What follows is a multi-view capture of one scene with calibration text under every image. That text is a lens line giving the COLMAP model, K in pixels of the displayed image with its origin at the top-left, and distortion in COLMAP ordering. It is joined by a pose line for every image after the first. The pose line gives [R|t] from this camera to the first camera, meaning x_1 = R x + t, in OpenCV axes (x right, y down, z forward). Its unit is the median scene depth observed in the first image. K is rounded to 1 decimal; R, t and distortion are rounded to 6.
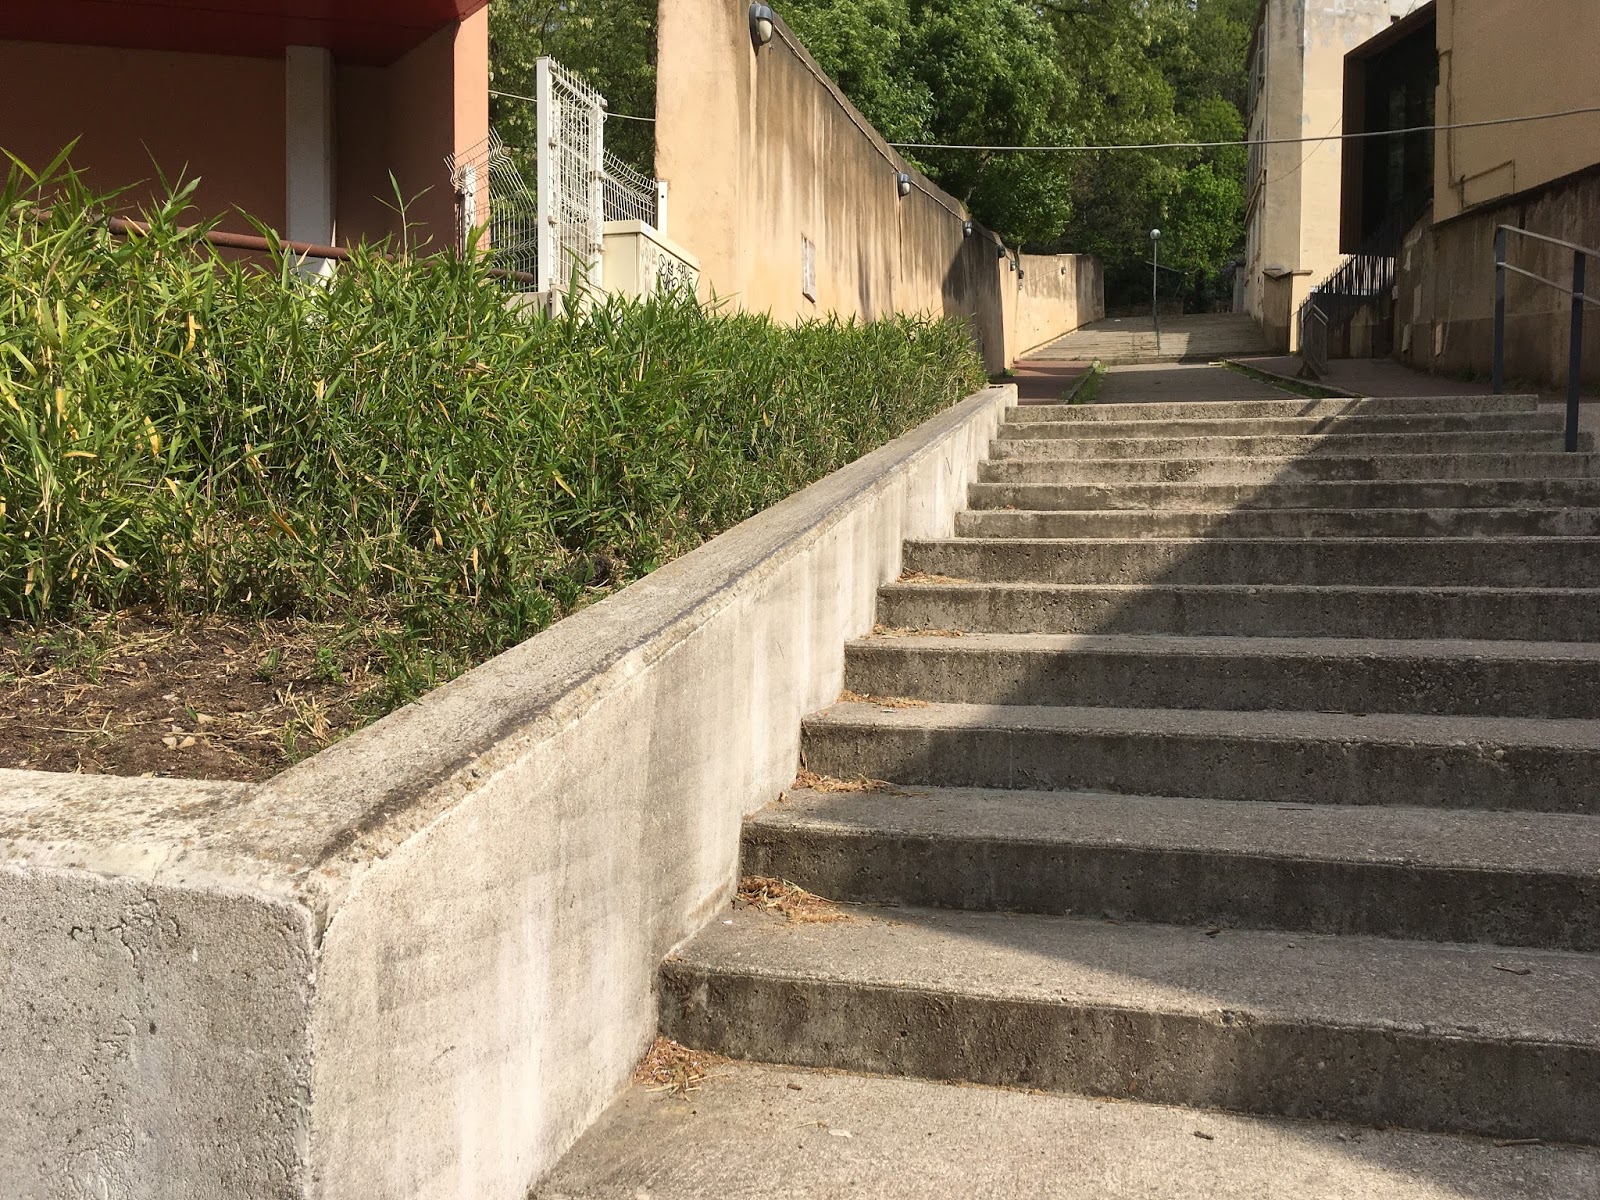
lens RADIAL K [[1366.6, 0, 799.3], [0, 1366.6, 600.3], [0, 0, 1]] dist [0.067660, -0.066102]
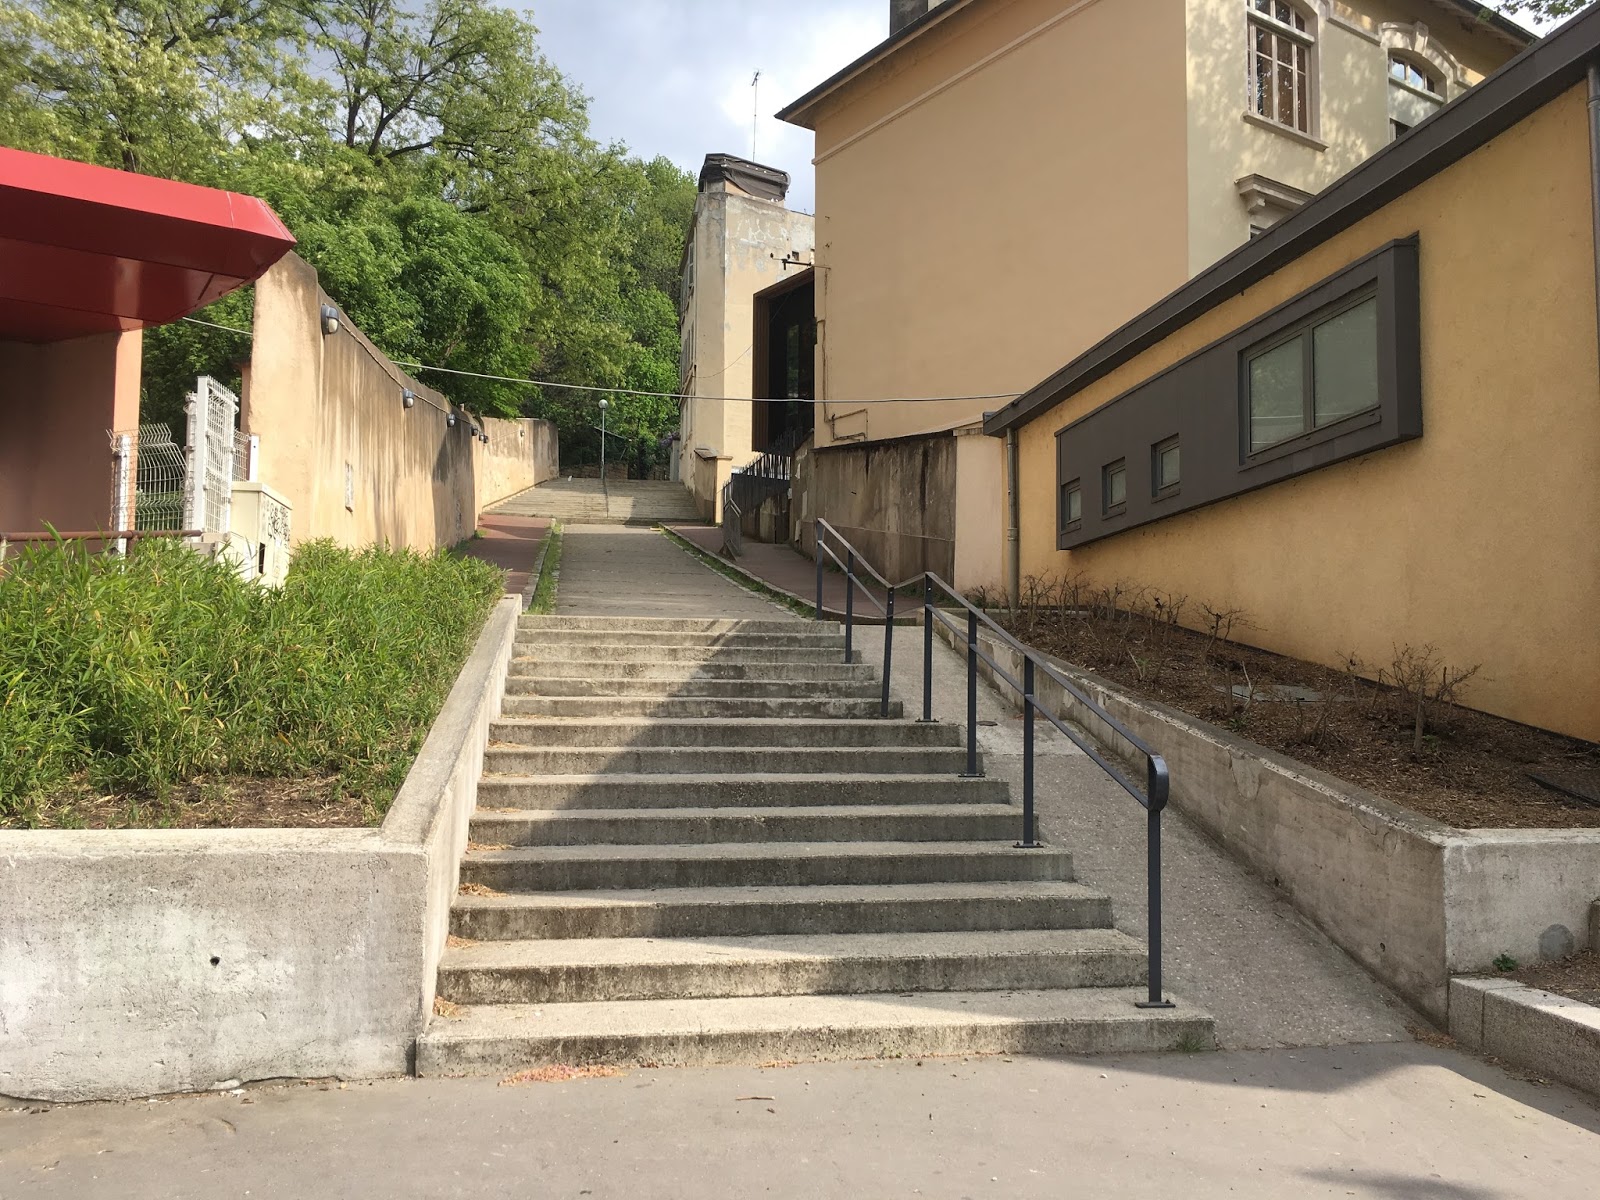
lens RADIAL K [[1366.6, 0, 800.4], [0, 1366.6, 604.9], [0, 0, 1]] dist [0.067660, -0.066102]
pose [[0.921417, 0.028810, 0.387506, -0.163478], [0.007216, 0.995807, -0.091195, -0.020559], [-0.388509, 0.086825, 0.917345, -0.539869]]
